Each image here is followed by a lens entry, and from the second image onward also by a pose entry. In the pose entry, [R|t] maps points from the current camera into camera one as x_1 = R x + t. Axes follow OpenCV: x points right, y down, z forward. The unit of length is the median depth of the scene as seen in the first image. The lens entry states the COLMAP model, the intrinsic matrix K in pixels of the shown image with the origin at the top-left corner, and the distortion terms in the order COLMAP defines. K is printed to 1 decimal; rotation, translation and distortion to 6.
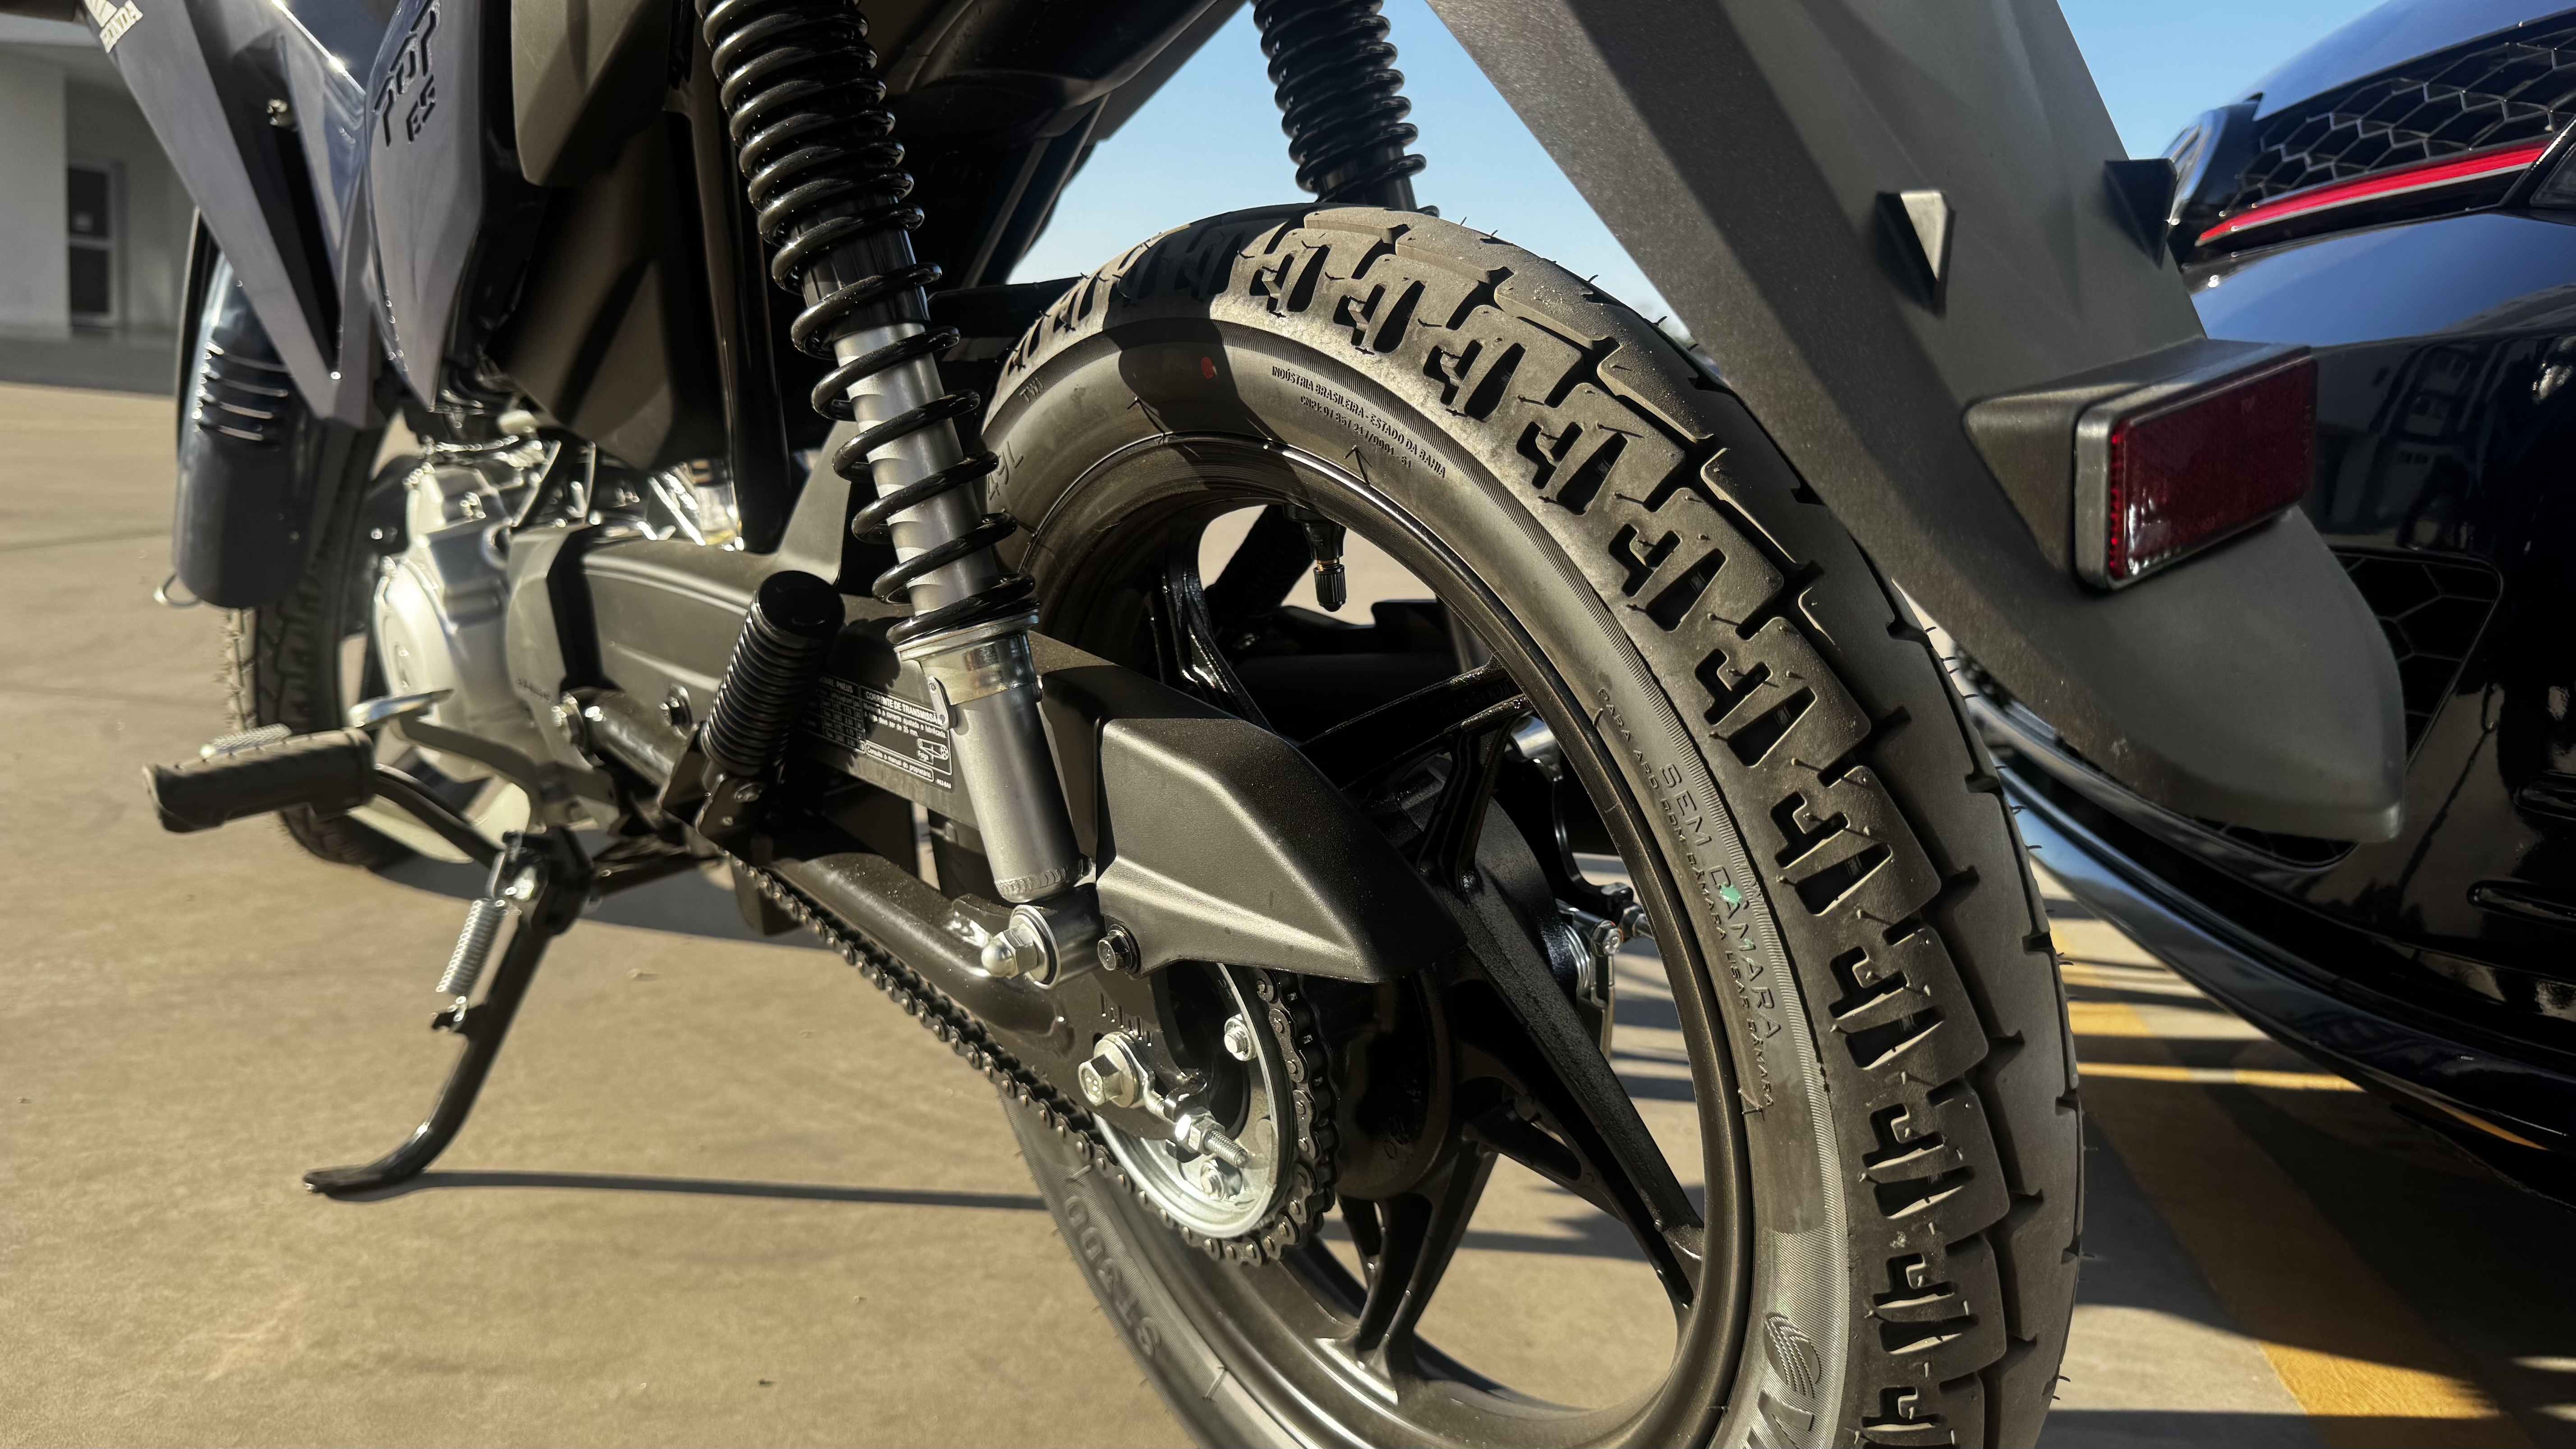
lens RADIAL K [[1777.8, 0, 1384.7], [0, 1777.8, 724.6], [0, 0, 1]] dist [0.067845, -0.124462]
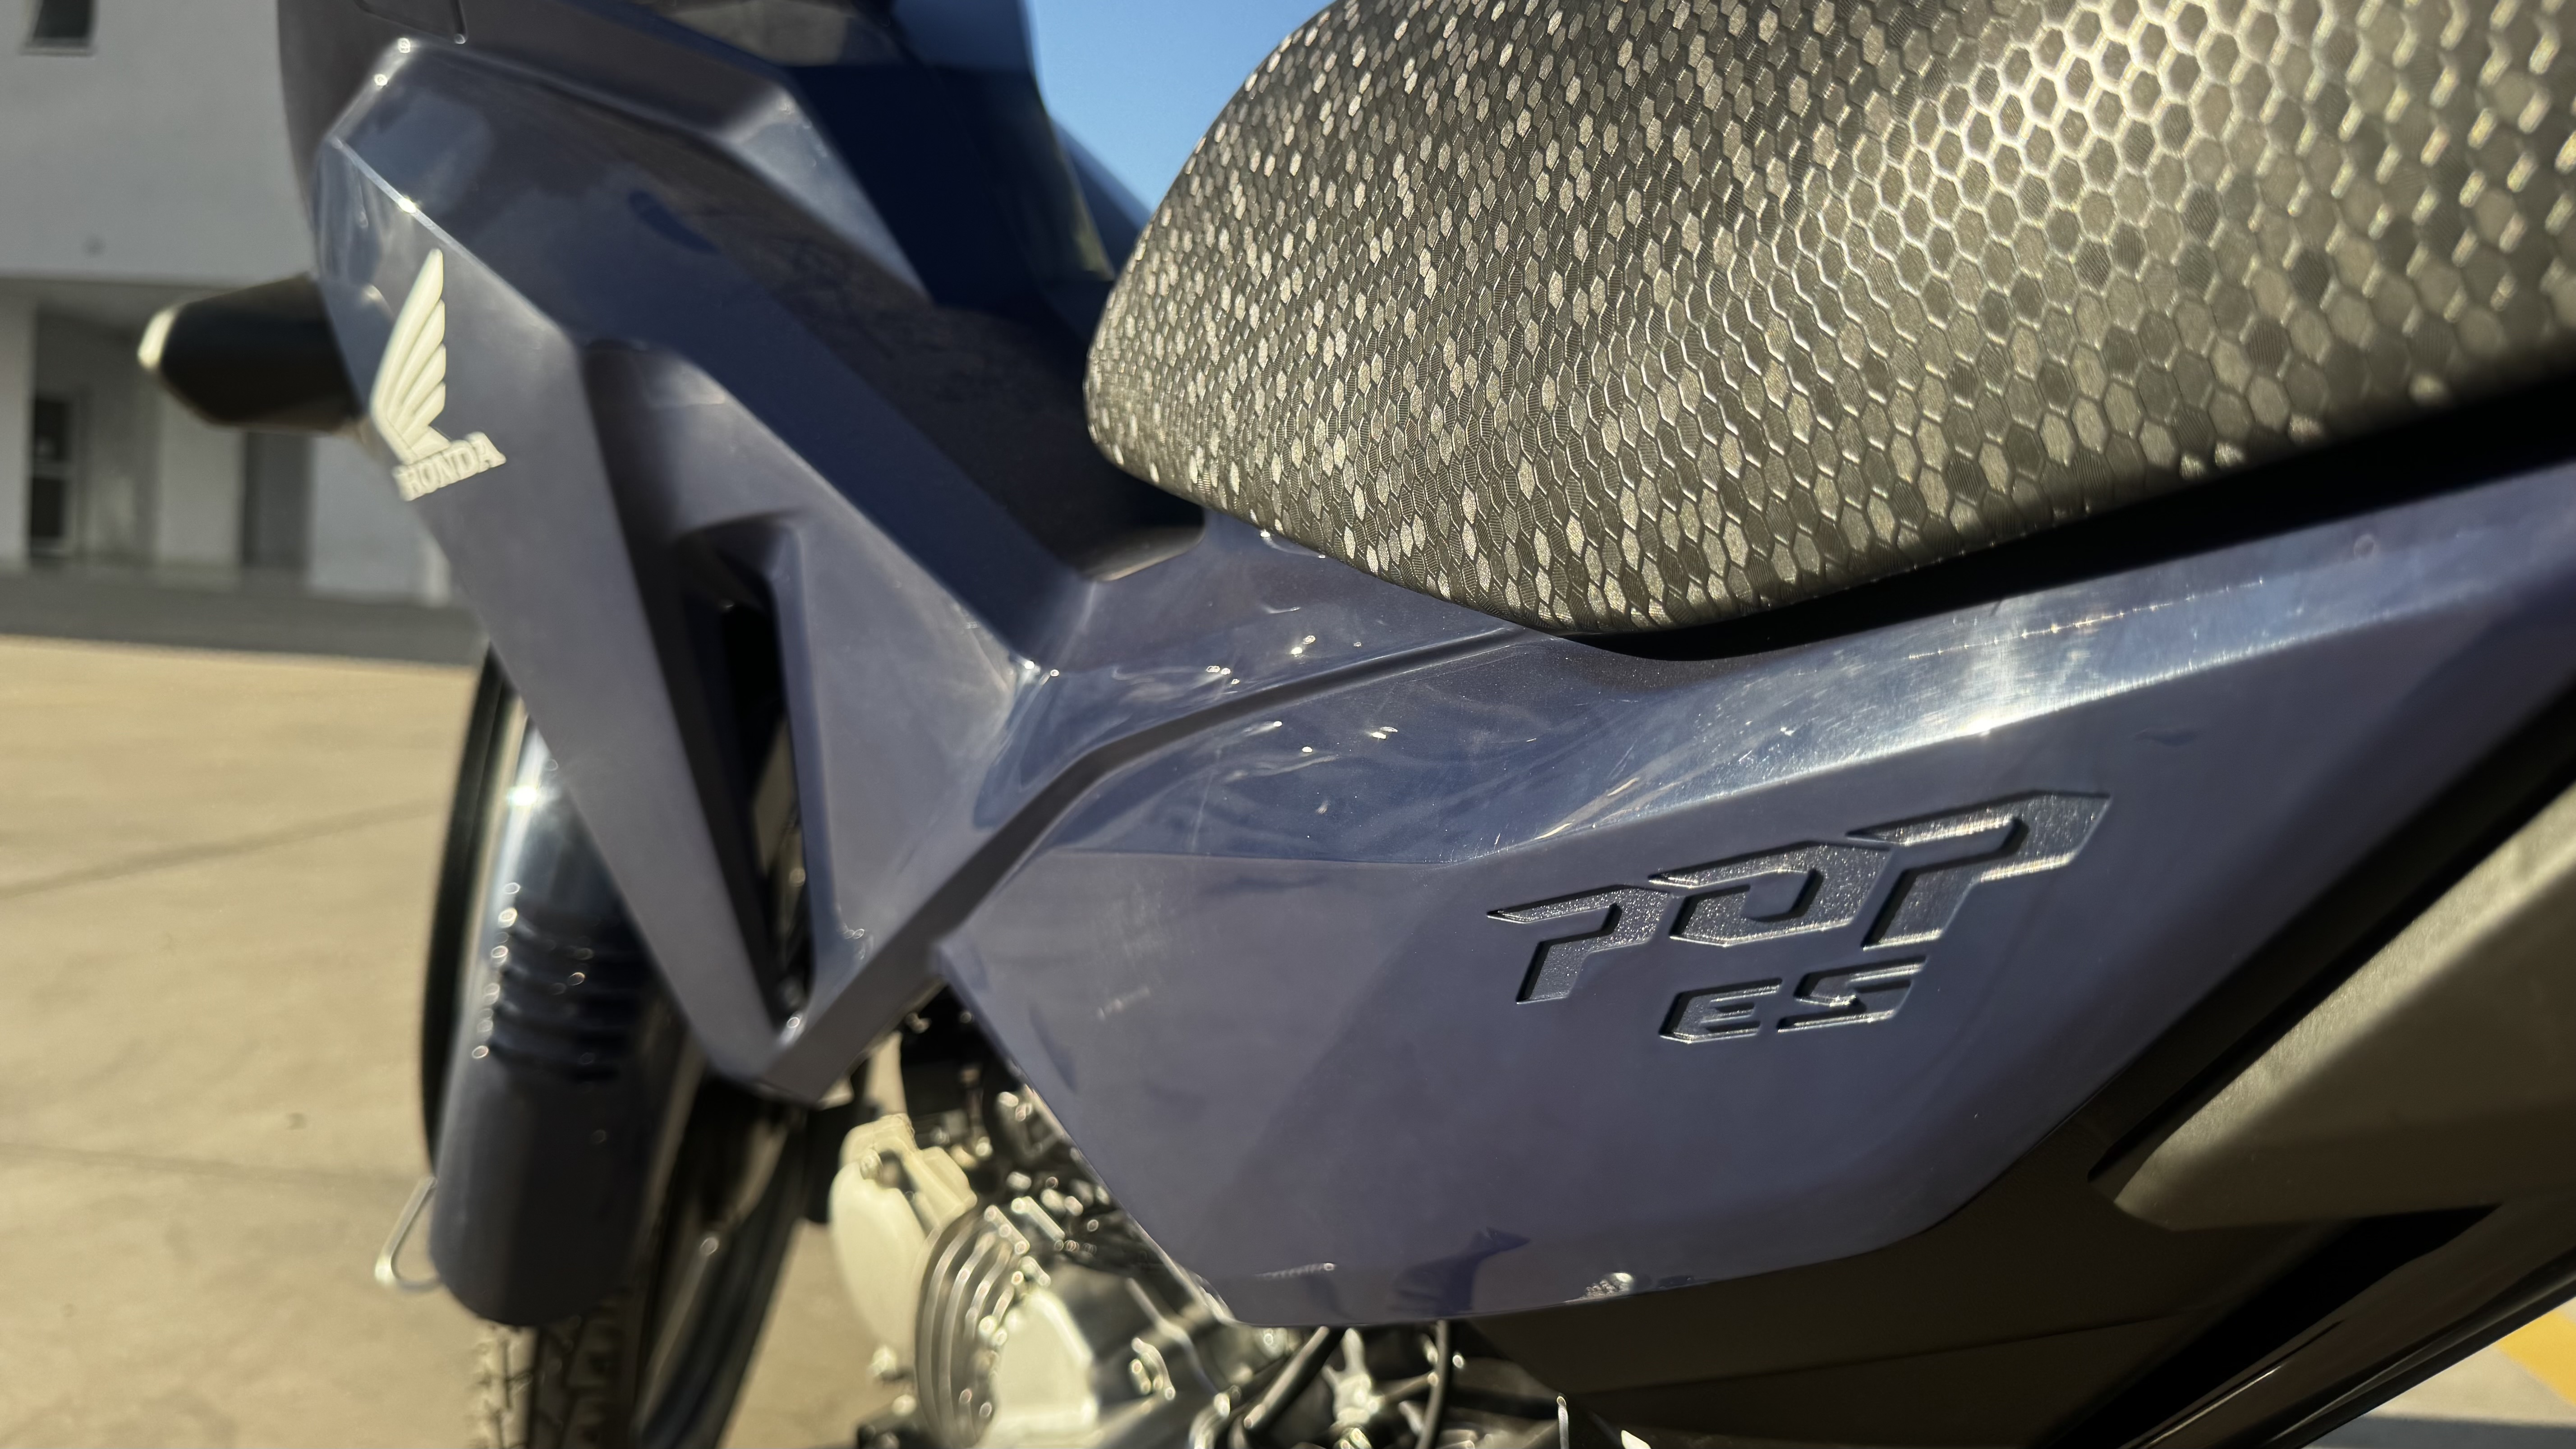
lens RADIAL K [[1856.3, 0, 1293.9], [0, 1856.3, 672.1], [0, 0, 1]] dist [-0.028851, 0.000150]
pose [[0.999286, -0.031204, -0.021280, -0.335407], [0.028284, 0.991638, -0.125915, -0.192176], [0.025031, 0.125223, 0.991813, 0.323562]]
